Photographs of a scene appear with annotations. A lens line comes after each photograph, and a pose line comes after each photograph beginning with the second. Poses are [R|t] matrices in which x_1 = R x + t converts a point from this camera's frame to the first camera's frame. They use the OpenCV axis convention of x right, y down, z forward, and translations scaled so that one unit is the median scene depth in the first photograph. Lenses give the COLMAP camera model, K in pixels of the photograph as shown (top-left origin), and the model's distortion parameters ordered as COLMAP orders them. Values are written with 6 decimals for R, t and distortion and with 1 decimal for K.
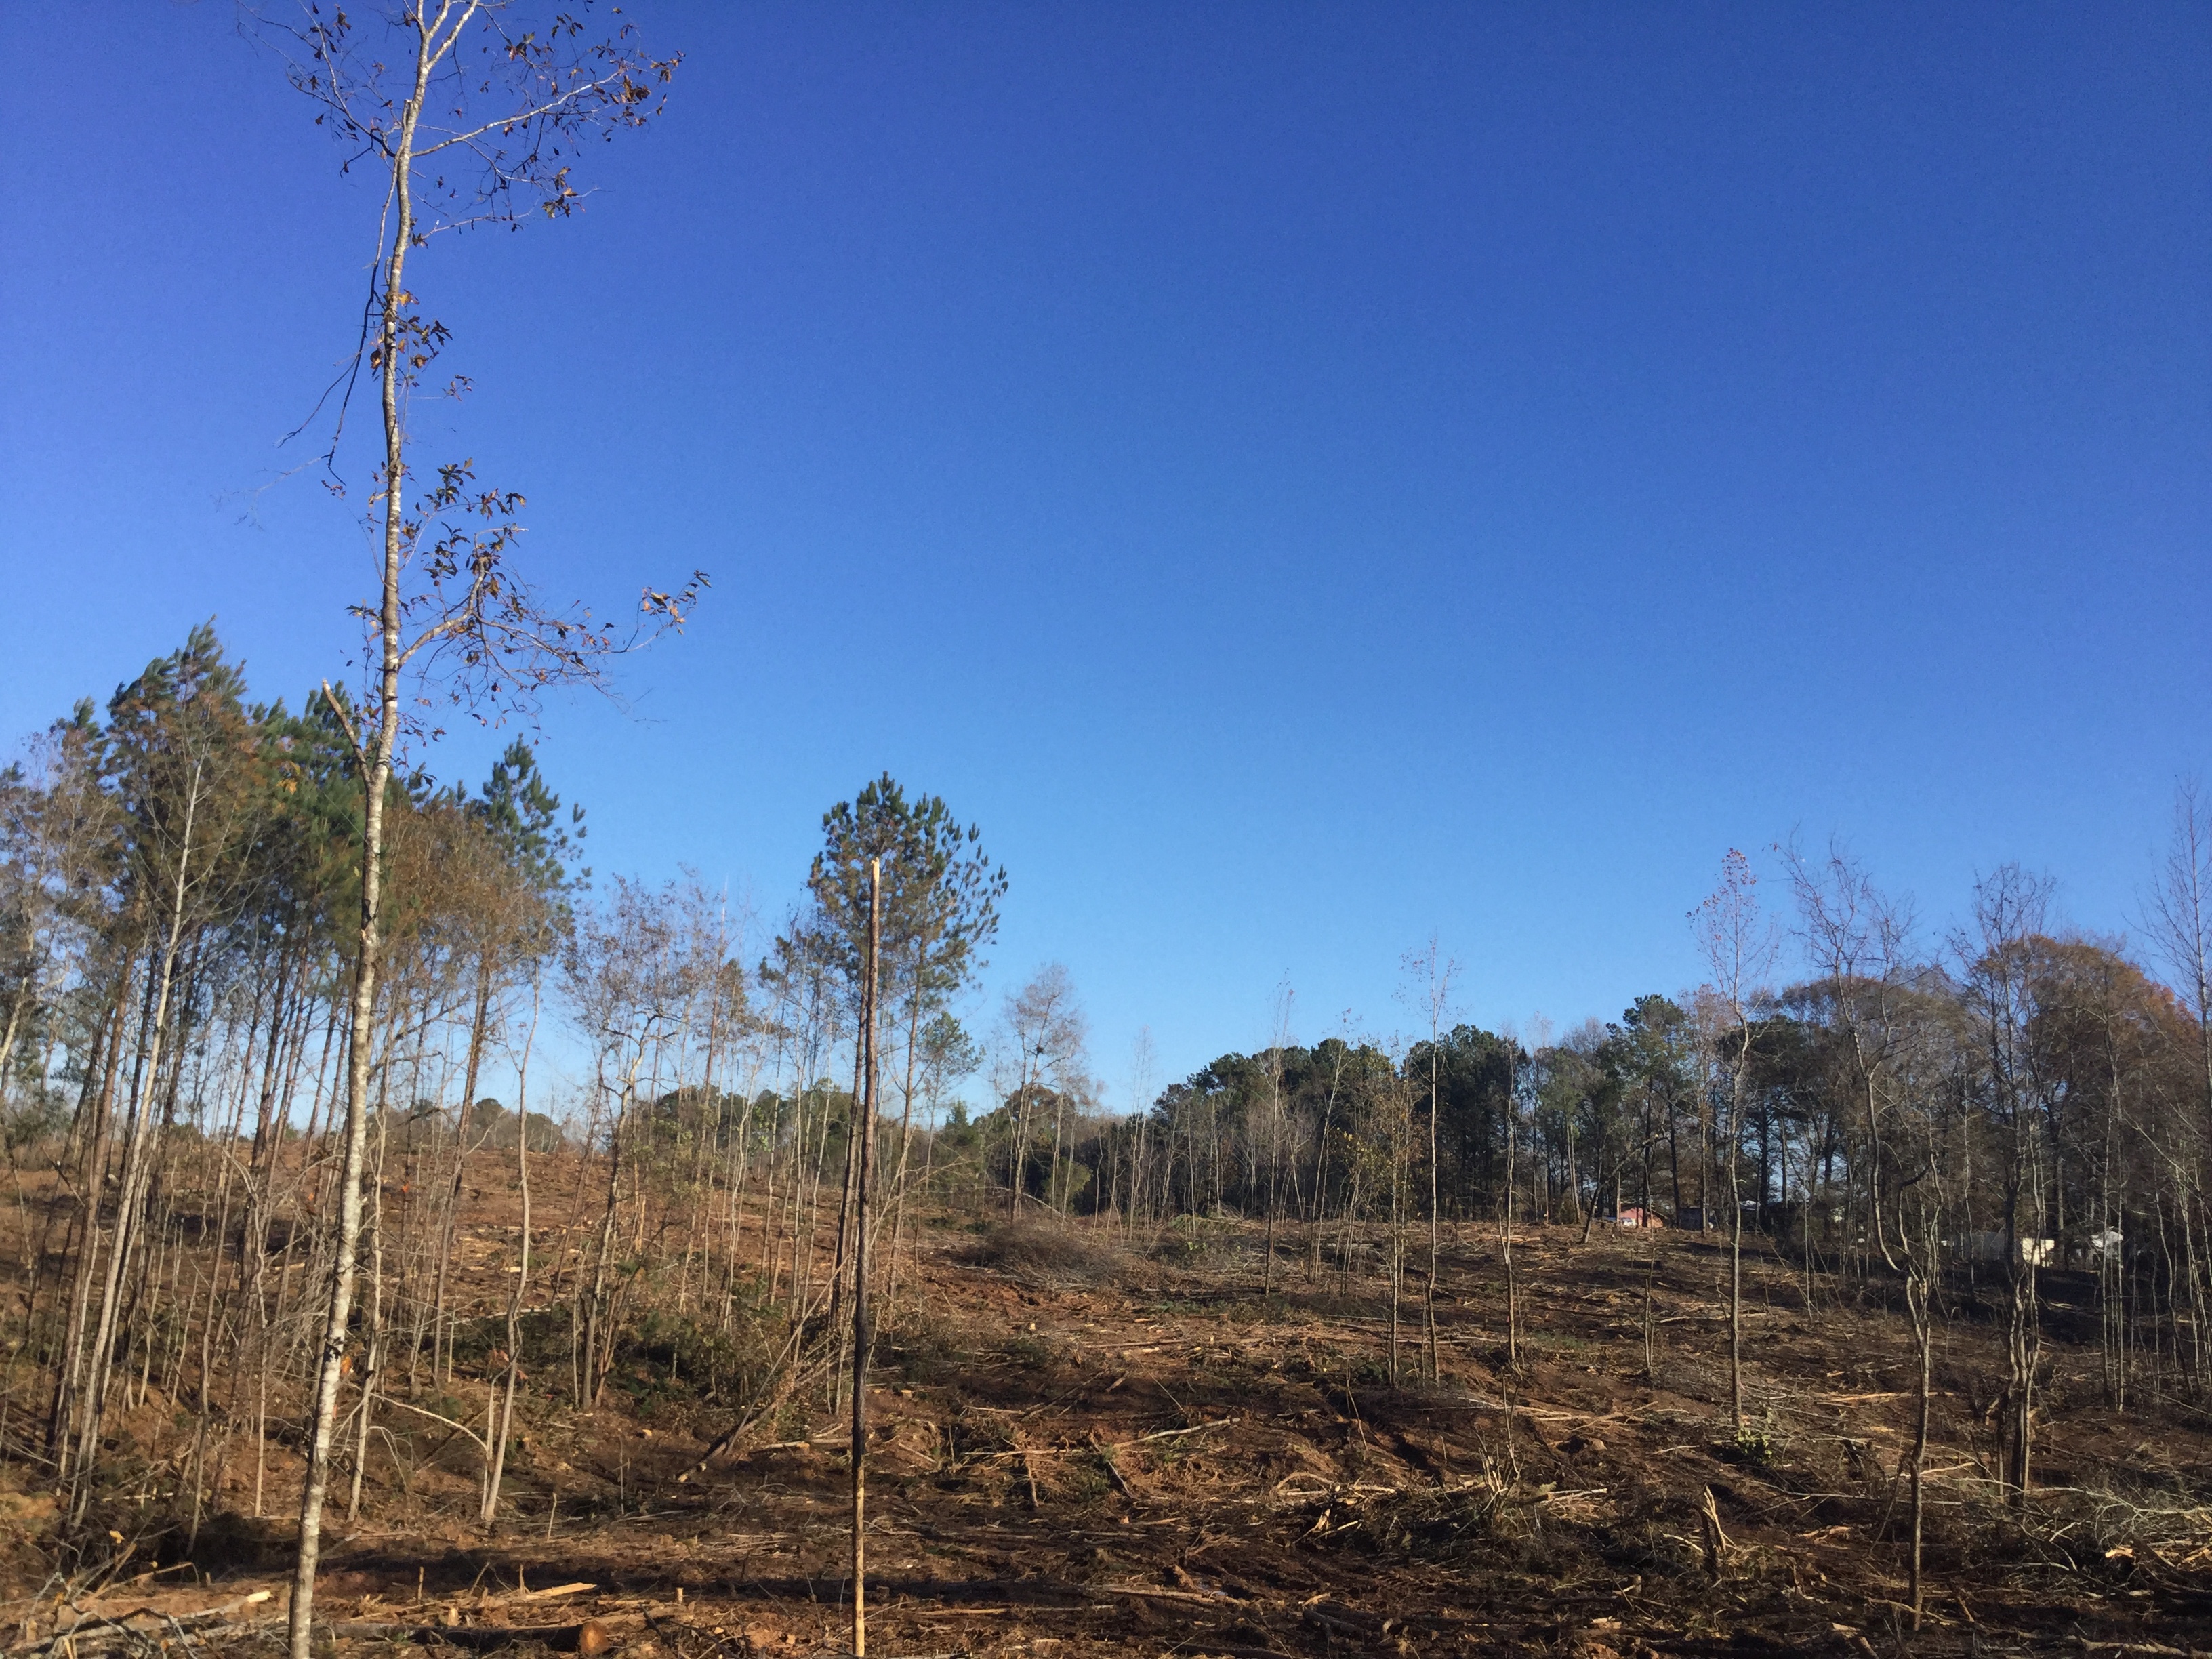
lens RADIAL K [[2042.3, 0, 1120.9], [0, 2042.3, 830.1], [0, 0, 1]] dist [0.176895, -0.299952]
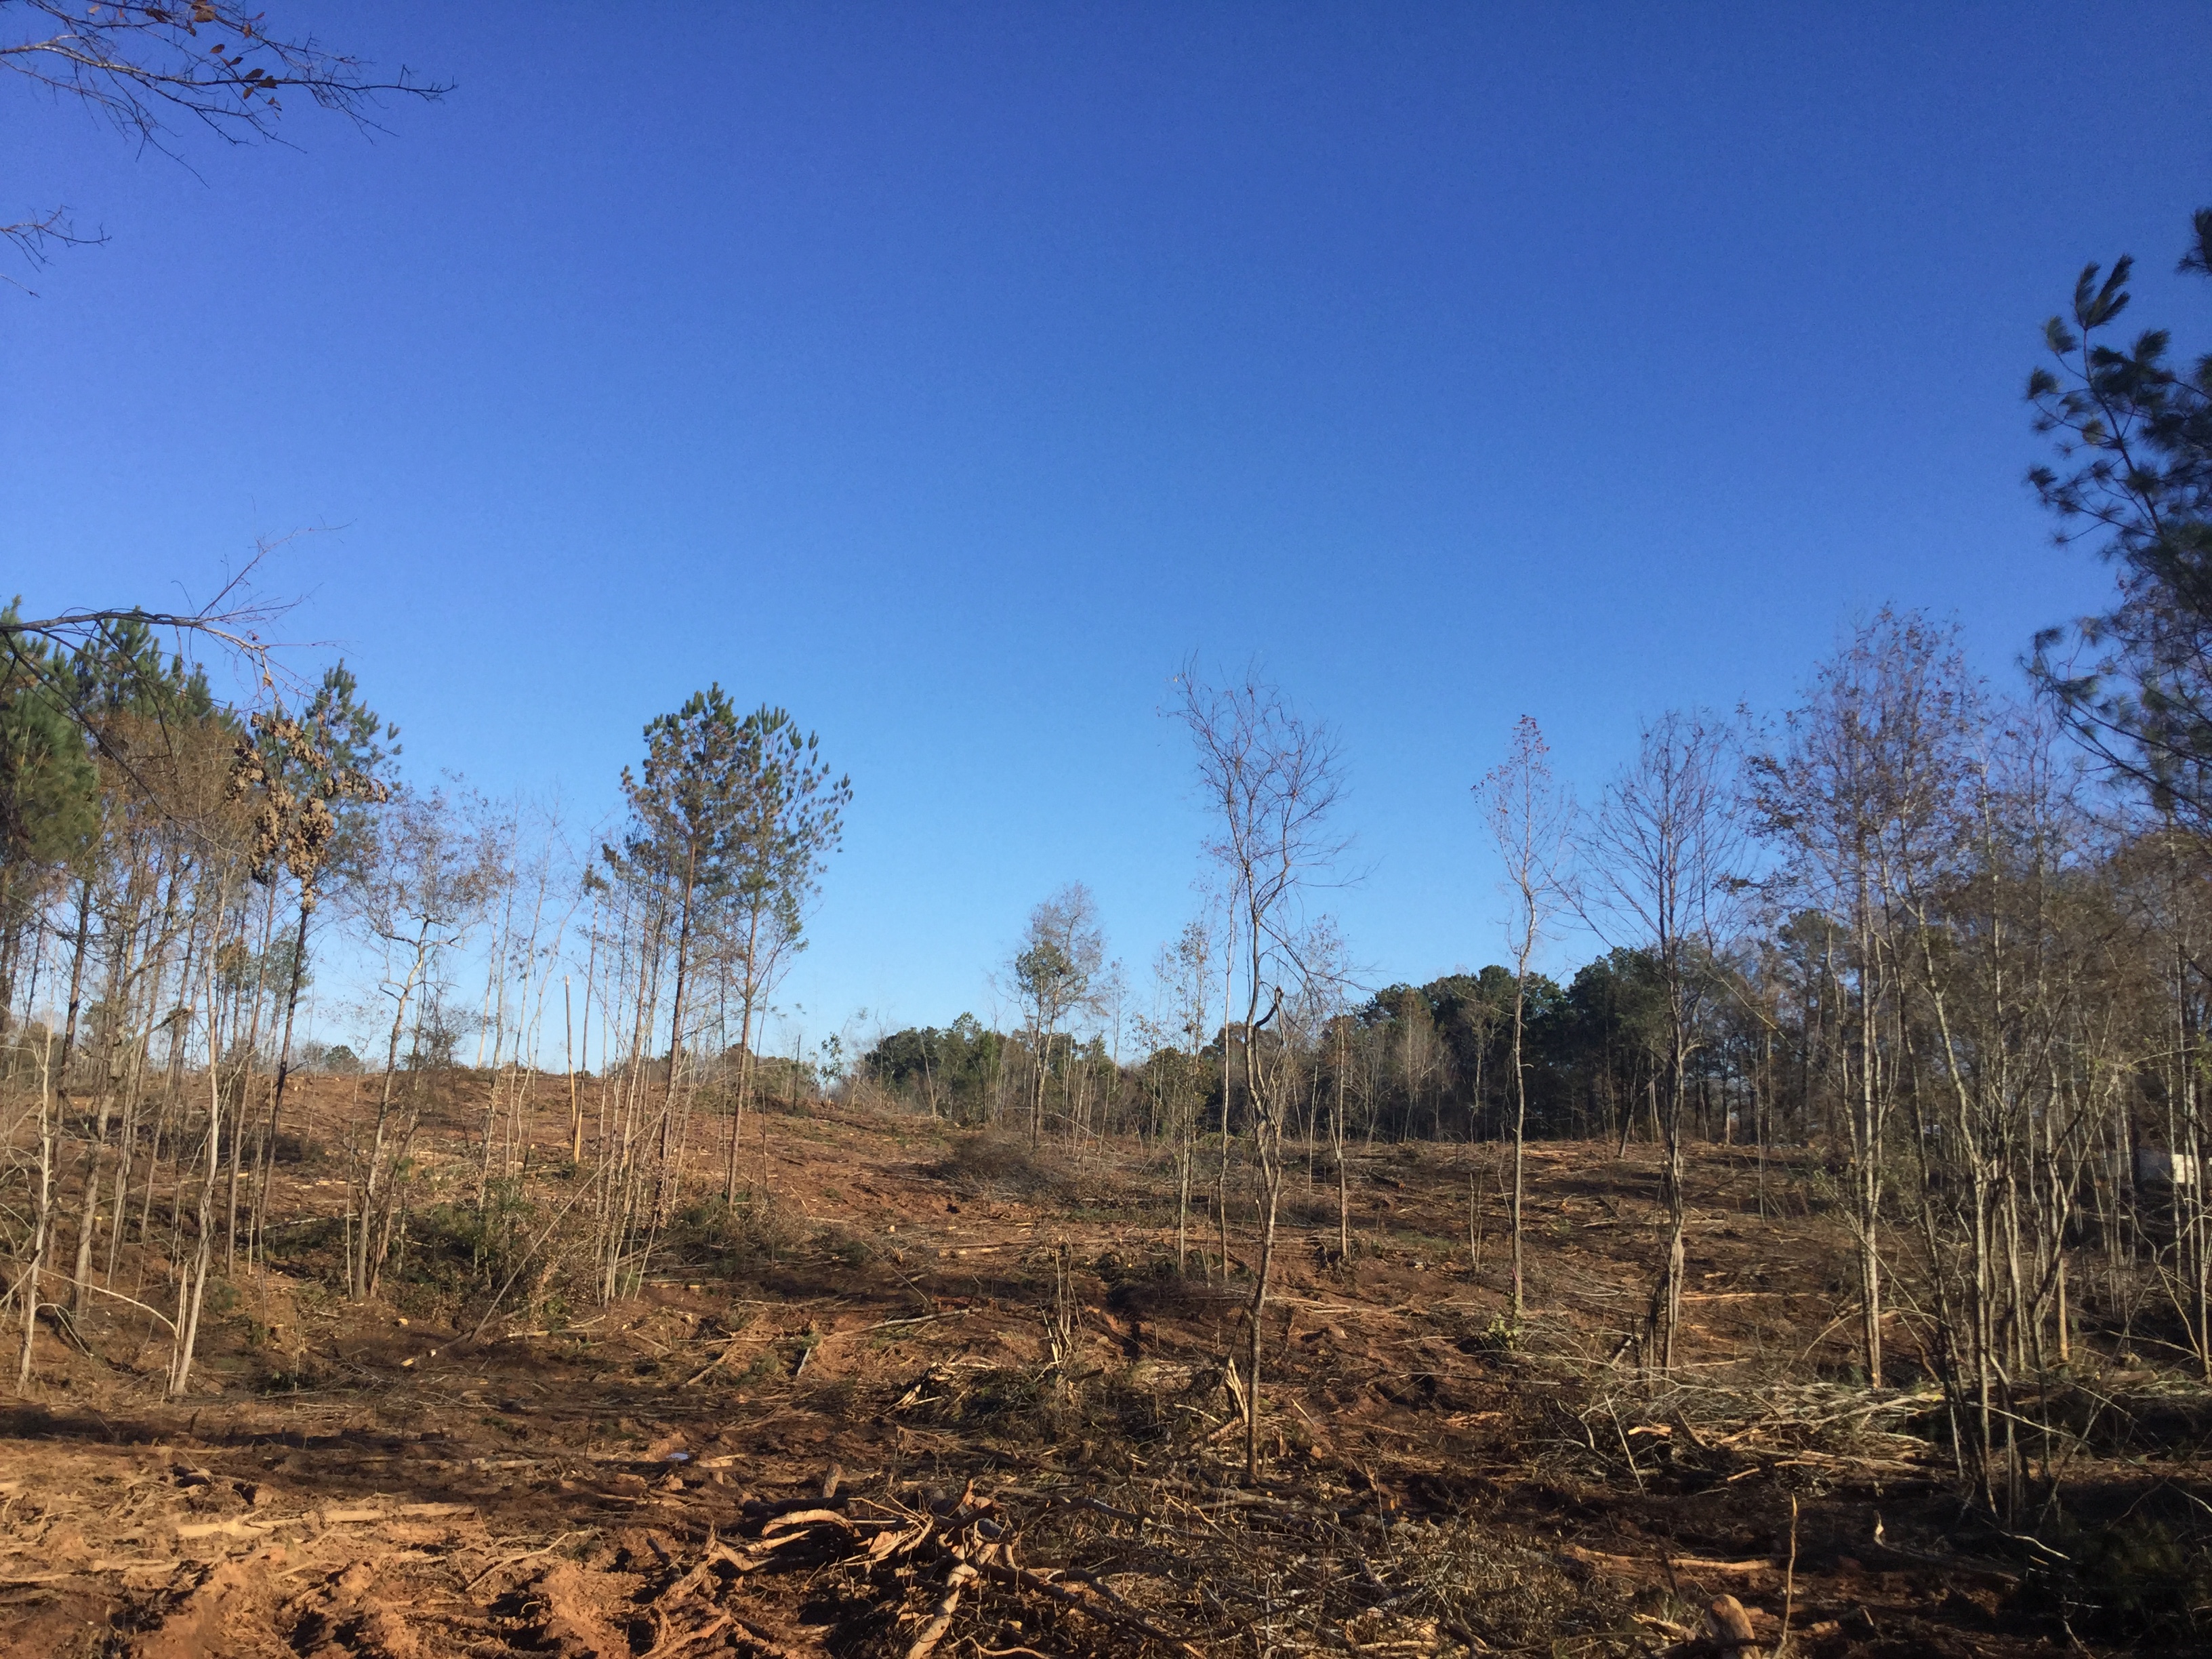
lens RADIAL K [[2027.5, 0, 1115.1], [0, 2027.5, 774.5], [0, 0, 1]] dist [0.117000, -0.153436]
pose [[0.987917, -0.035152, -0.150947, 0.236821], [0.034703, 0.999382, -0.005610, 0.030312], [0.151051, 0.000304, 0.988526, 0.033193]]
